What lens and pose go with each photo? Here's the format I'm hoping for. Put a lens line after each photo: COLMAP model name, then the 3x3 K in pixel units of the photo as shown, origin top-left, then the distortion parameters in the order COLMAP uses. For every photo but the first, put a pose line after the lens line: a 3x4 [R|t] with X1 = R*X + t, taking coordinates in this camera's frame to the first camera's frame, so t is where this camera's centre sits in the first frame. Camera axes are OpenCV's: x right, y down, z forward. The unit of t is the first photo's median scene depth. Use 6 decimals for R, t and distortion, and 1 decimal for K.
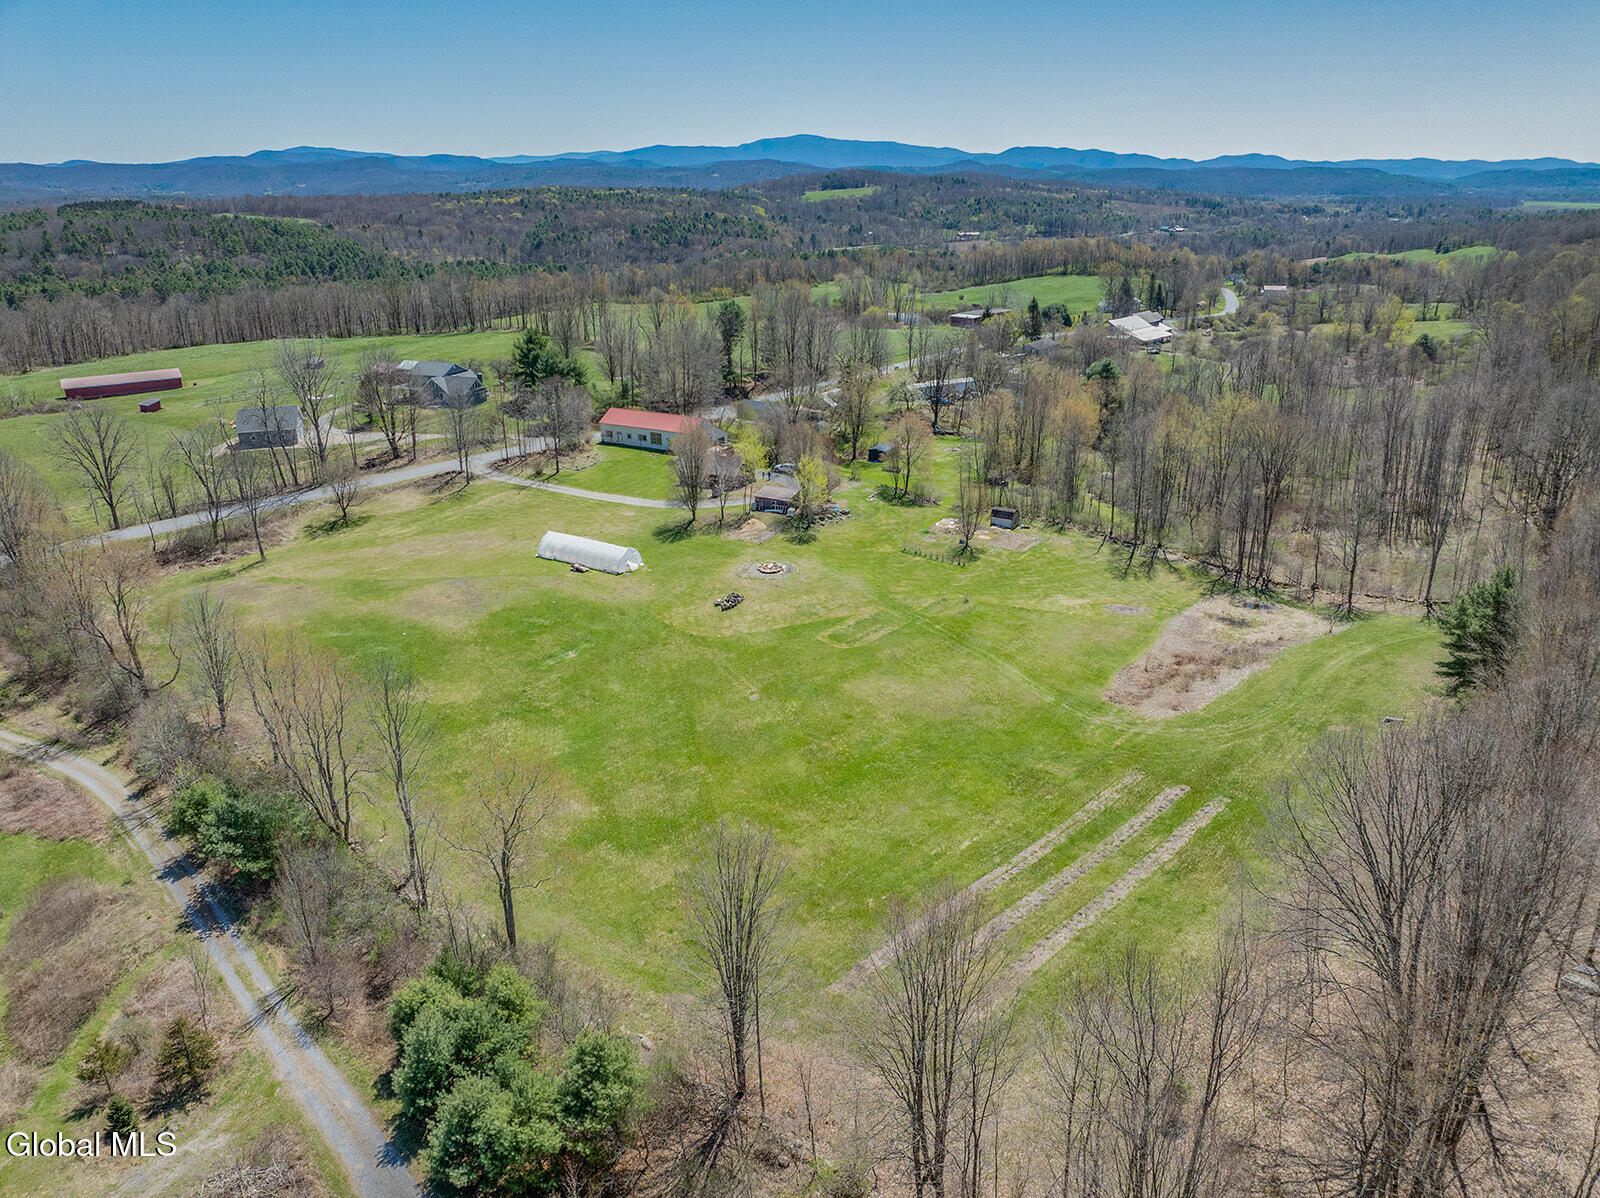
lens RADIAL K [[1146.1, 0, 800.0], [0, 1146.1, 599.0], [0, 0, 1]] dist [-0.059826, 0.037878]
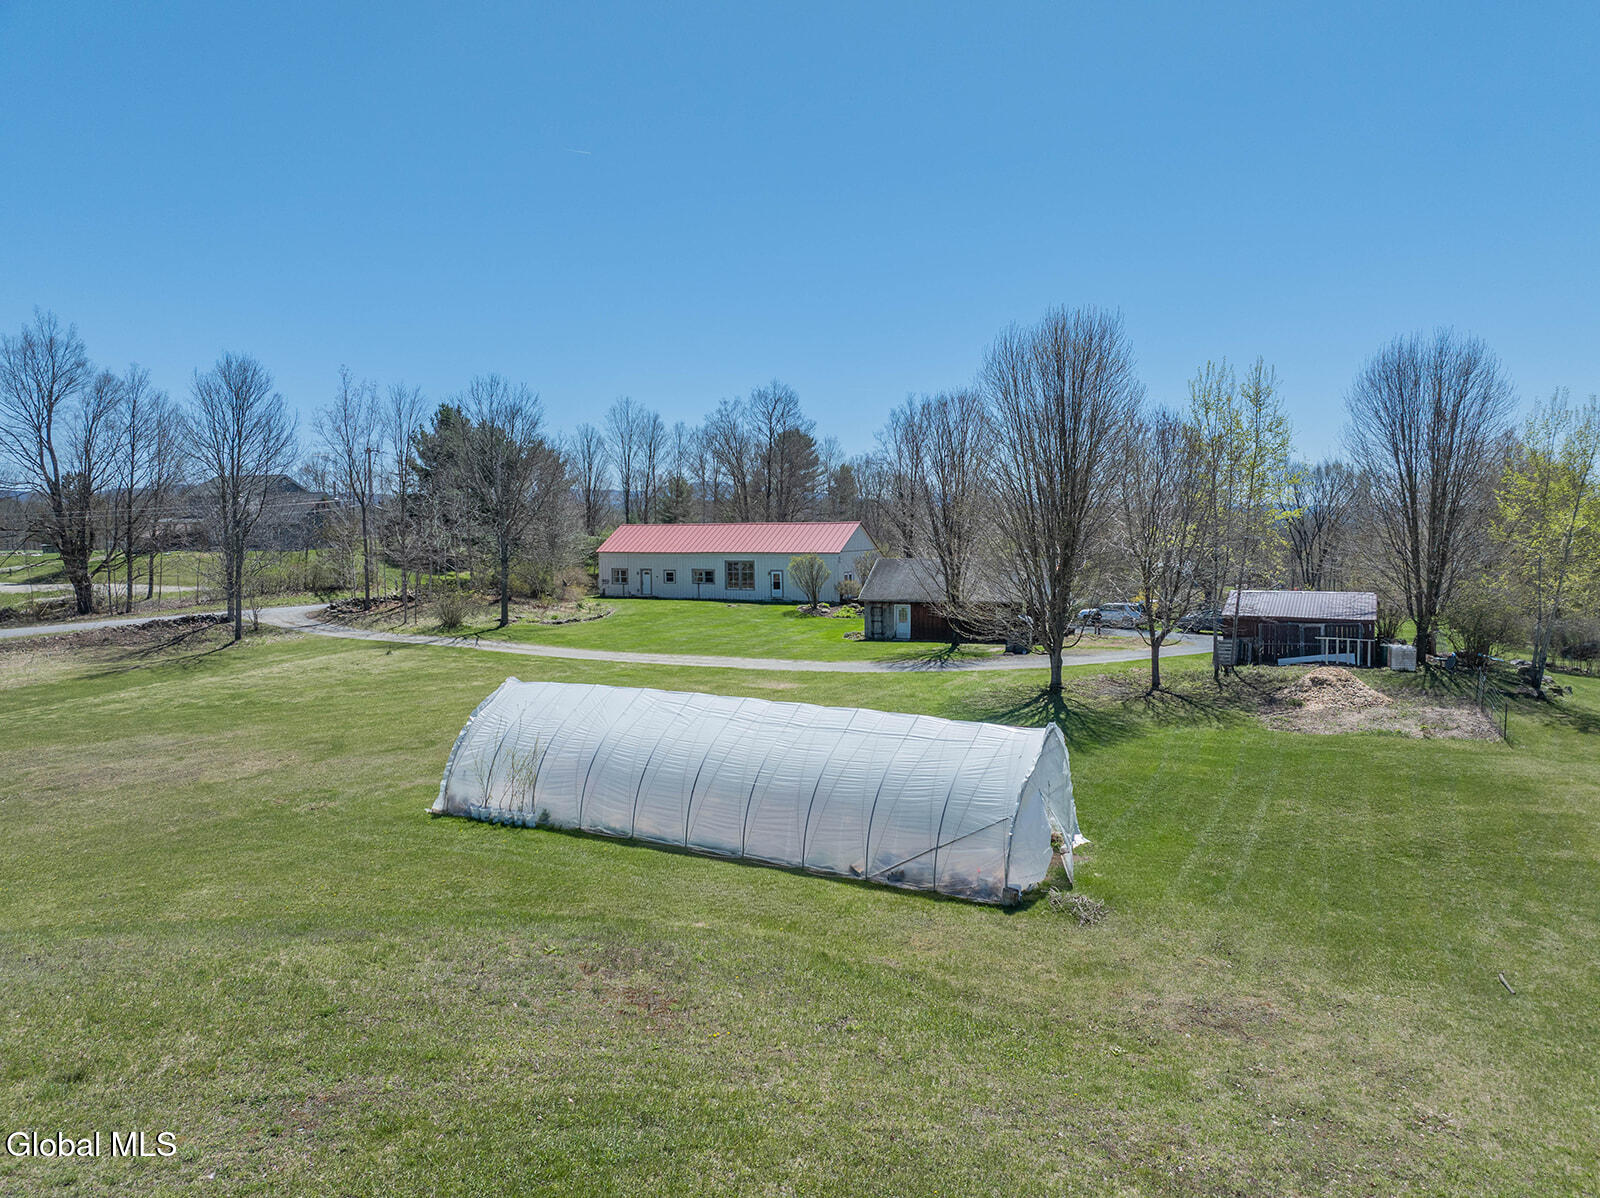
lens RADIAL K [[1146.1, 0, 800.0], [0, 1146.1, 599.0], [0, 0, 1]] dist [-0.059826, 0.037878]
pose [[0.996465, -0.001628, 0.083997, -0.151261], [0.025336, 0.959087, -0.281977, -0.014078], [-0.080101, 0.283108, 0.955737, 0.652799]]
